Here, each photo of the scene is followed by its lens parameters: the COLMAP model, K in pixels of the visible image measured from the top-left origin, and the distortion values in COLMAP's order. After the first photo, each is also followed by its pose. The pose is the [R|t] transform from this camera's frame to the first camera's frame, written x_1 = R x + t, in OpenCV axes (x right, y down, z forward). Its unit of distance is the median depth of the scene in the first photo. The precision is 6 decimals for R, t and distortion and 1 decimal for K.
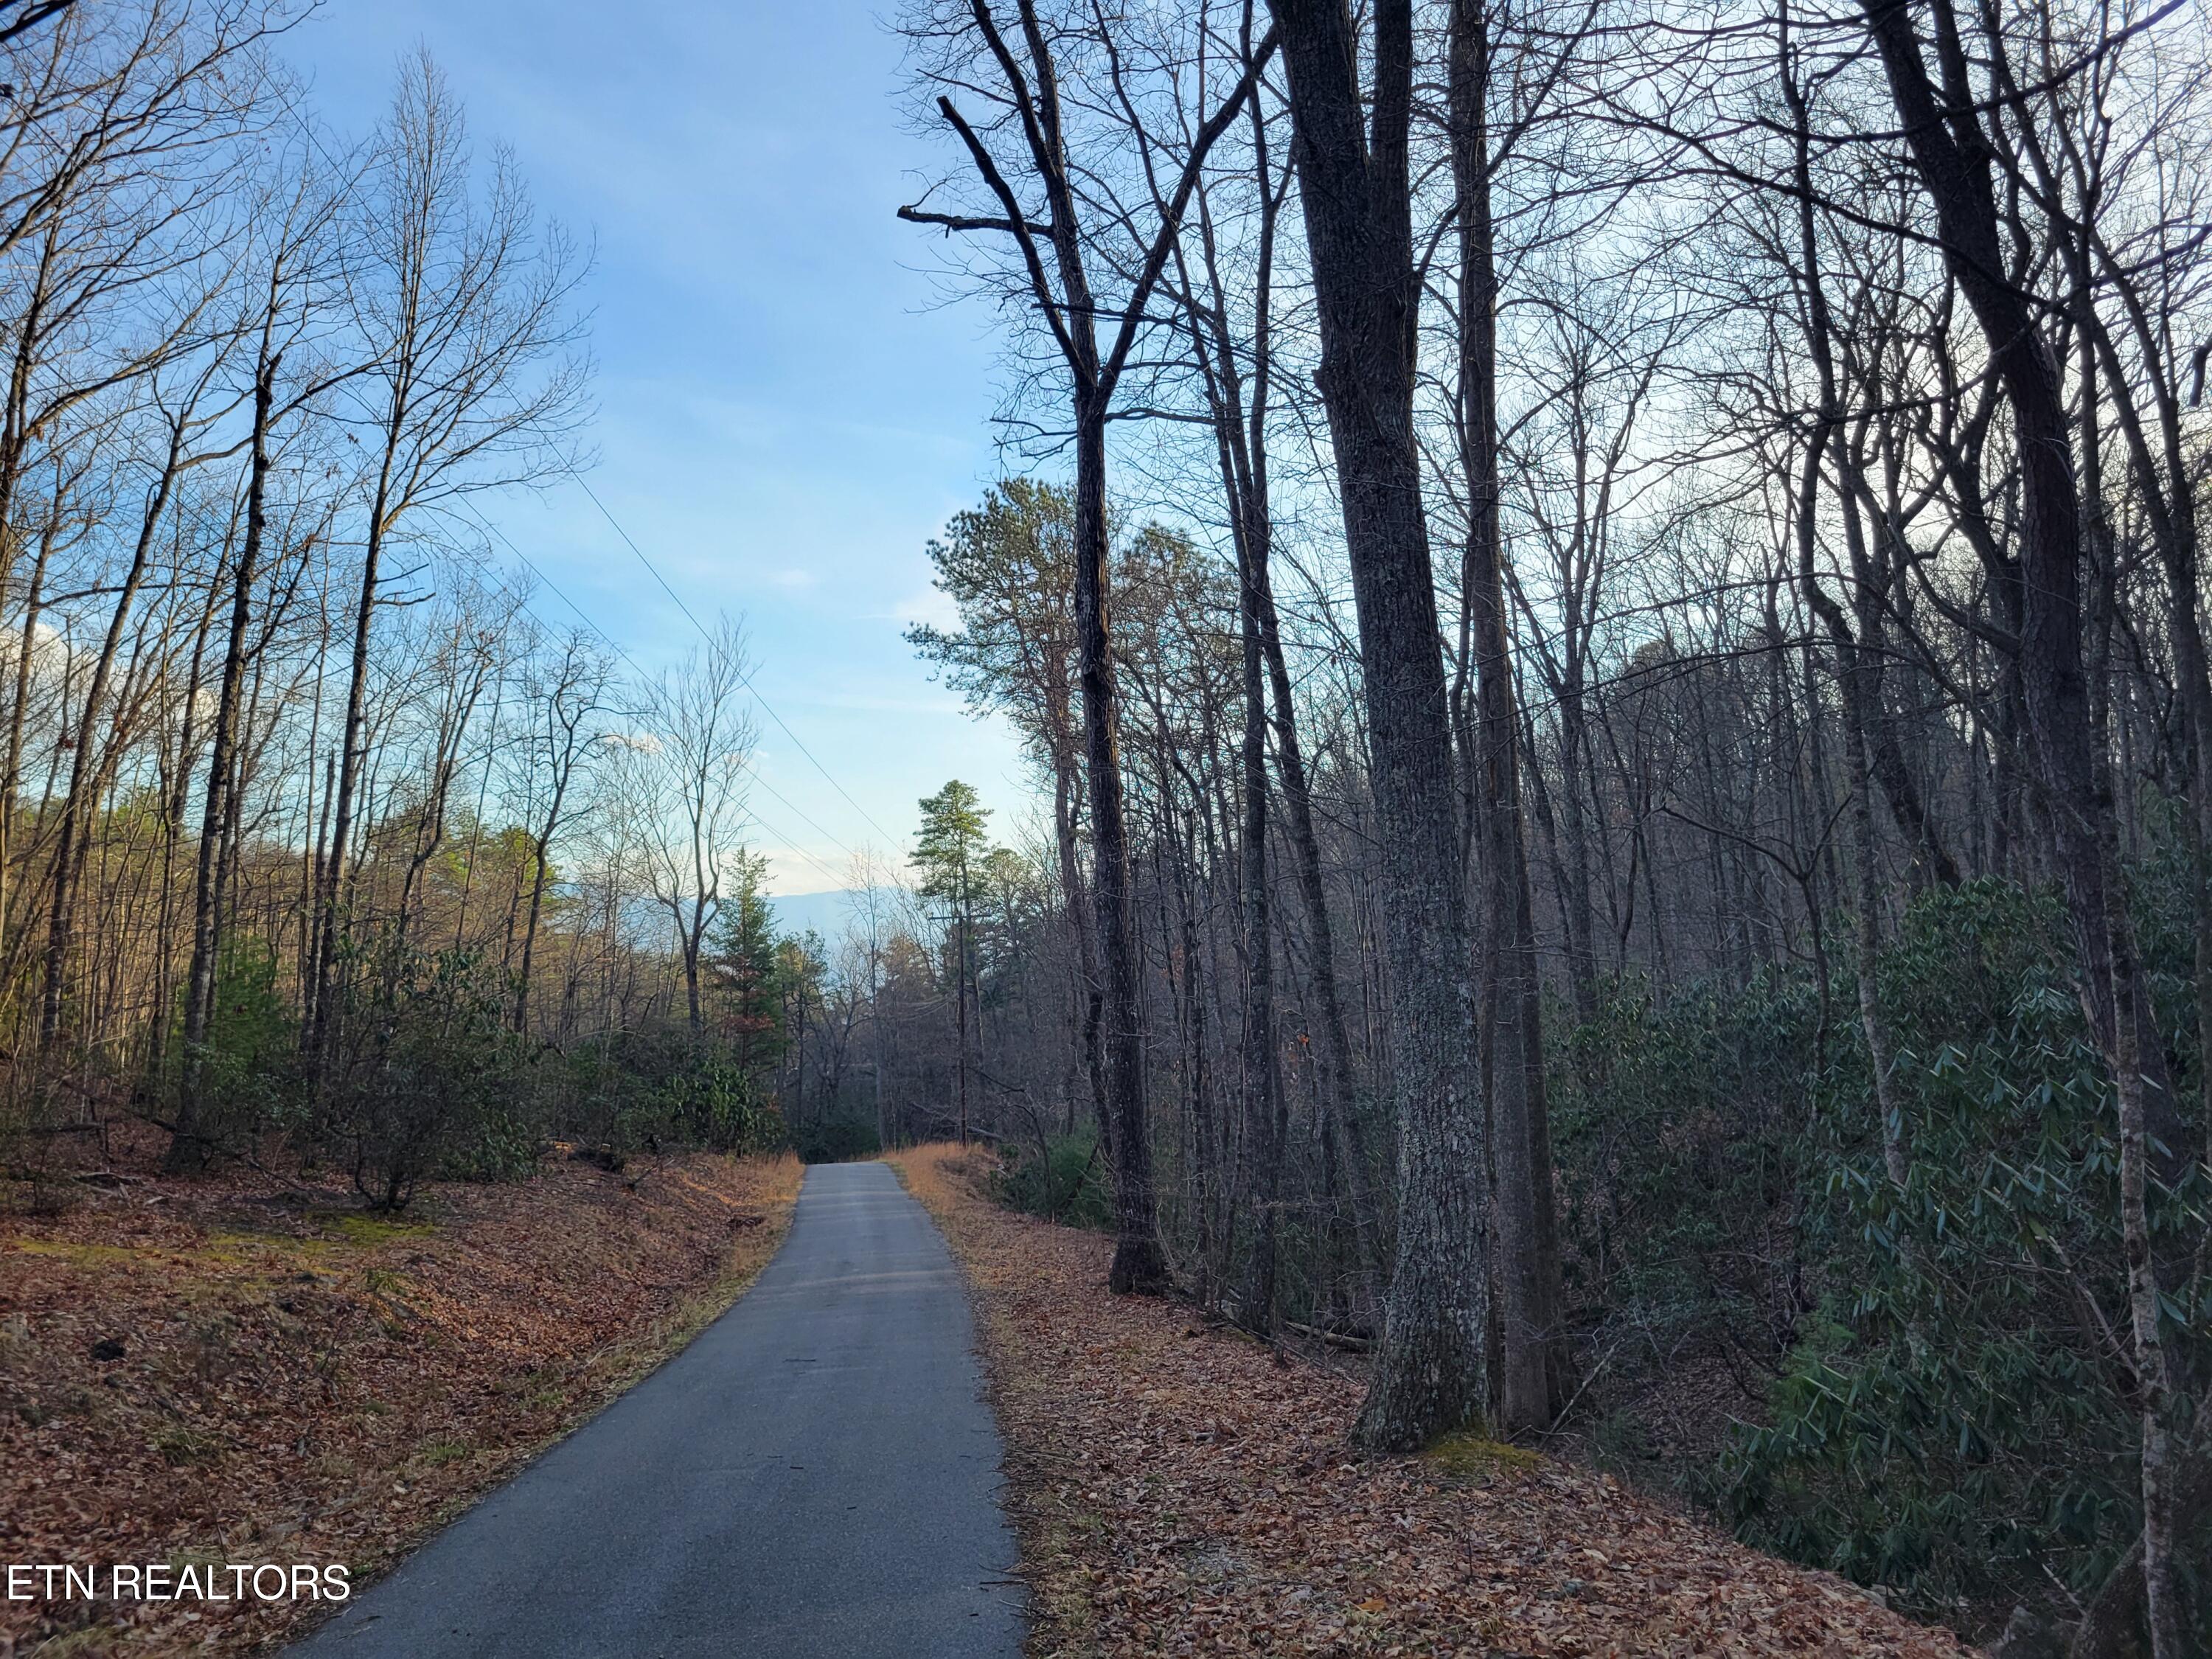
lens RADIAL K [[1750.7, 0, 1136.1], [0, 1750.7, 836.0], [0, 0, 1]] dist [0.007576, -0.045725]
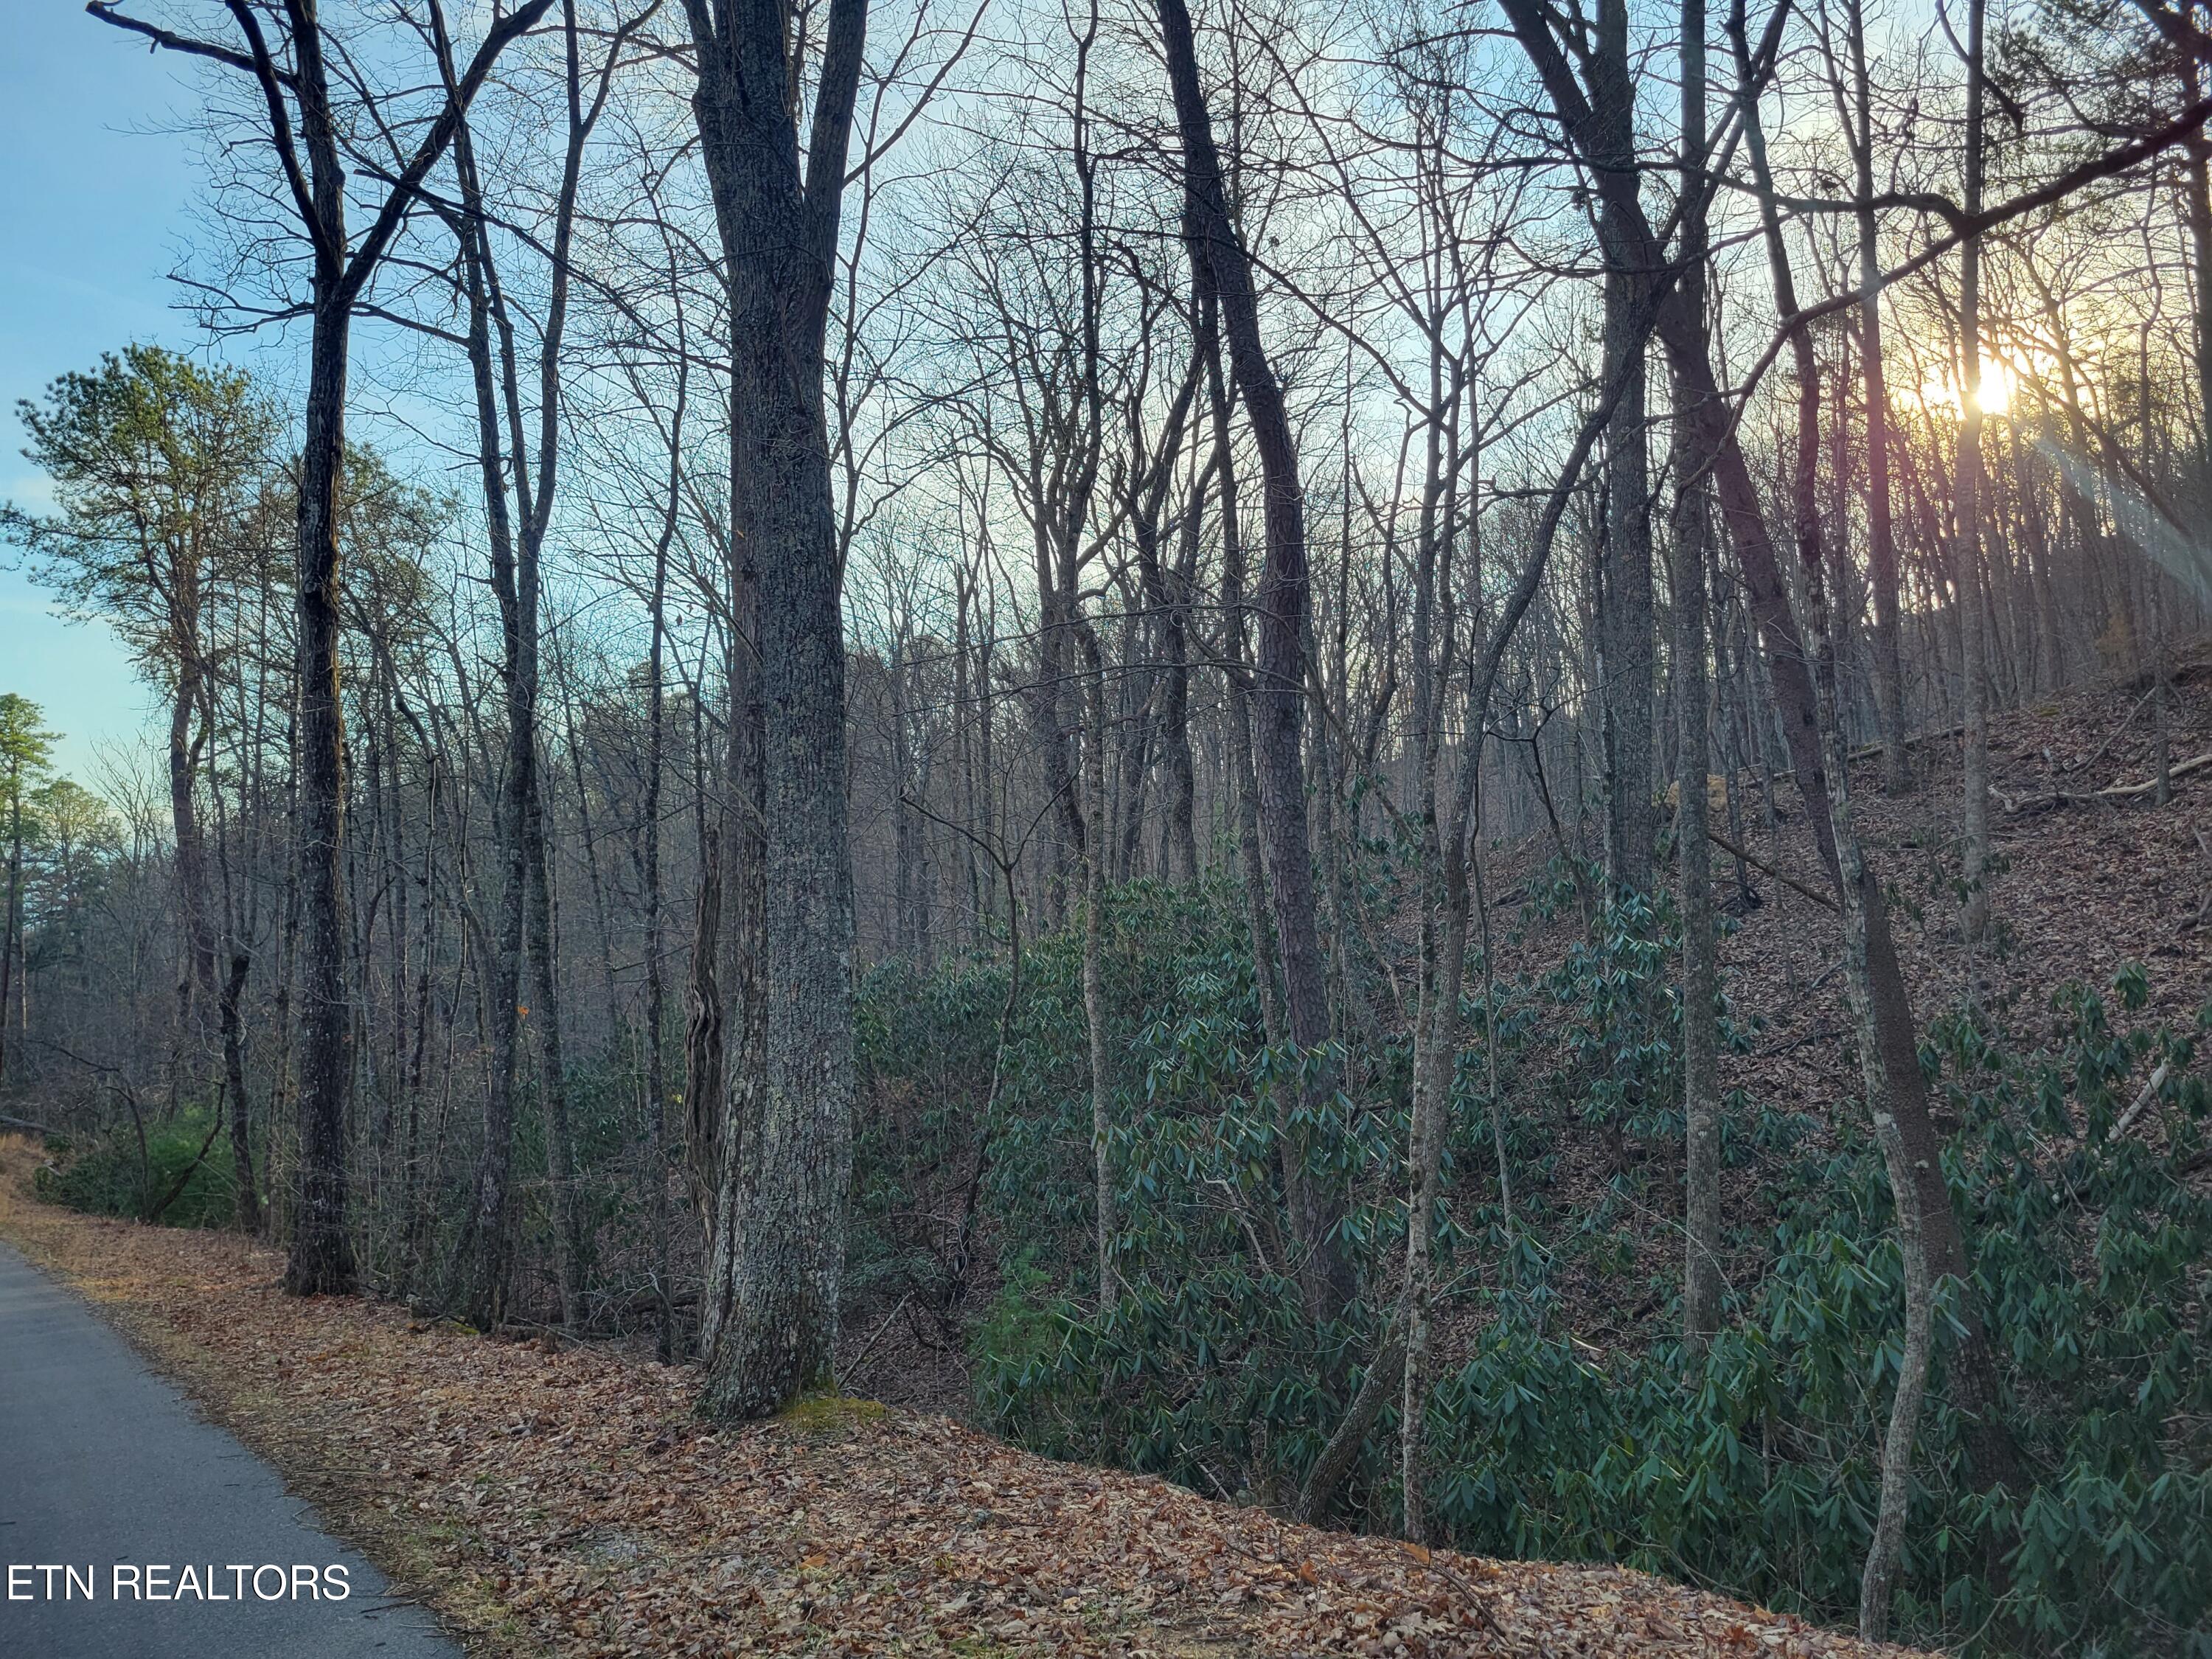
lens RADIAL K [[1750.7, 0, 1136.1], [0, 1750.7, 836.0], [0, 0, 1]] dist [0.007576, -0.045725]
pose [[0.831423, 0.065640, 0.551749, -0.148974], [-0.070150, 0.997452, -0.012957, 0.010932], [-0.551194, -0.027933, 0.833909, 0.033753]]
